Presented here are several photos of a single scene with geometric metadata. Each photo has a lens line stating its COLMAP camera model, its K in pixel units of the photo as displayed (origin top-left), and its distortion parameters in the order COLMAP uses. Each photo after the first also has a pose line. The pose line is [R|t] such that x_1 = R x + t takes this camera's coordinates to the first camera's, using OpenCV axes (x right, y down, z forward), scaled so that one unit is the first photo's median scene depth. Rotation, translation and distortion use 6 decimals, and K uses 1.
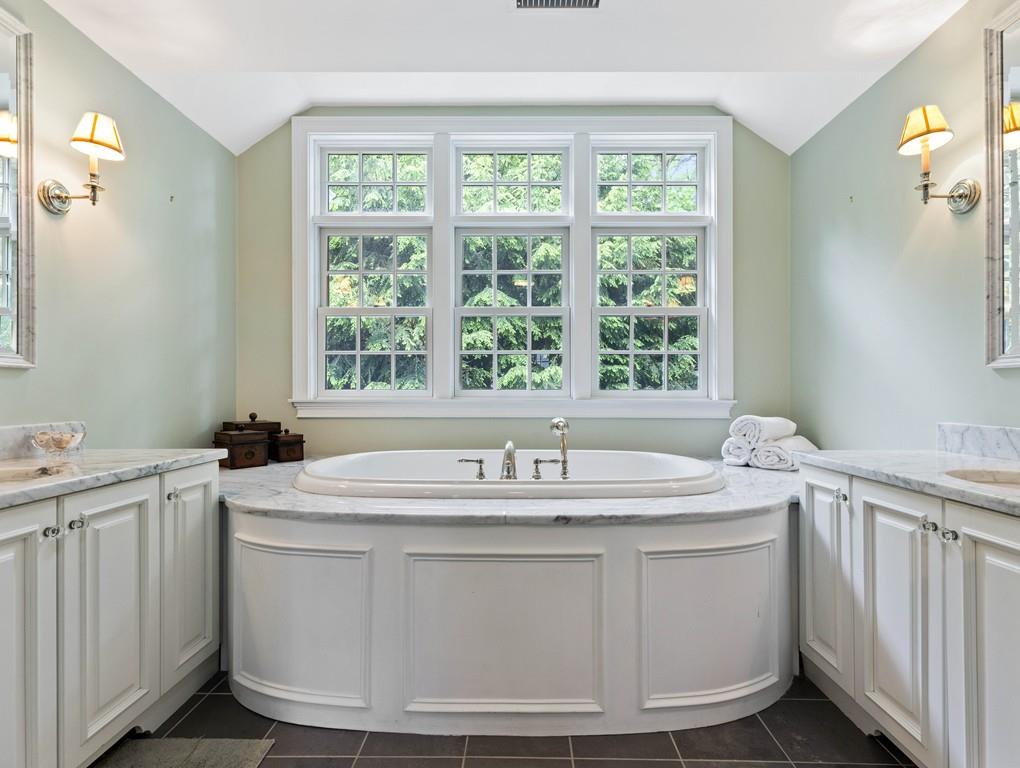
lens RADIAL K [[516.1, 0, 510.2], [0, 516.1, 391.2], [0, 0, 1]] dist [0.004712, 0.000373]
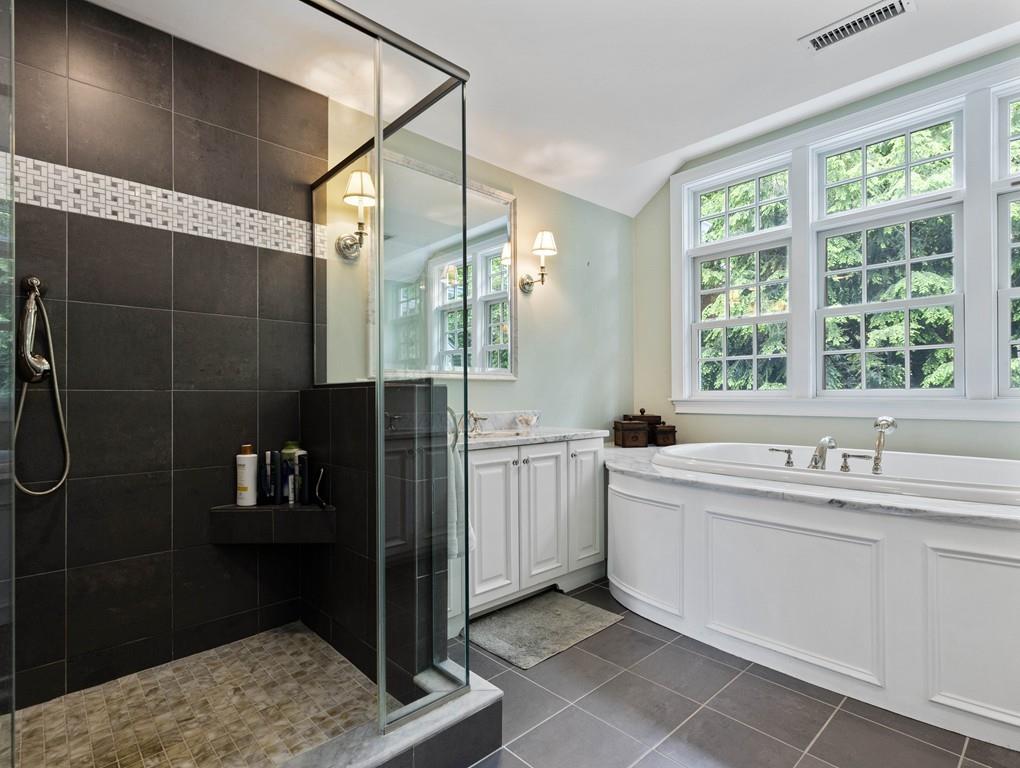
lens RADIAL K [[516.1, 0, 510.6], [0, 516.1, 389.5], [0, 0, 1]] dist [0.004712, 0.000373]
pose [[0.687807, -0.010598, -0.725817, 0.357246], [0.006329, 0.999943, -0.008603, 0.002993], [0.725866, 0.001324, 0.687834, -0.250901]]
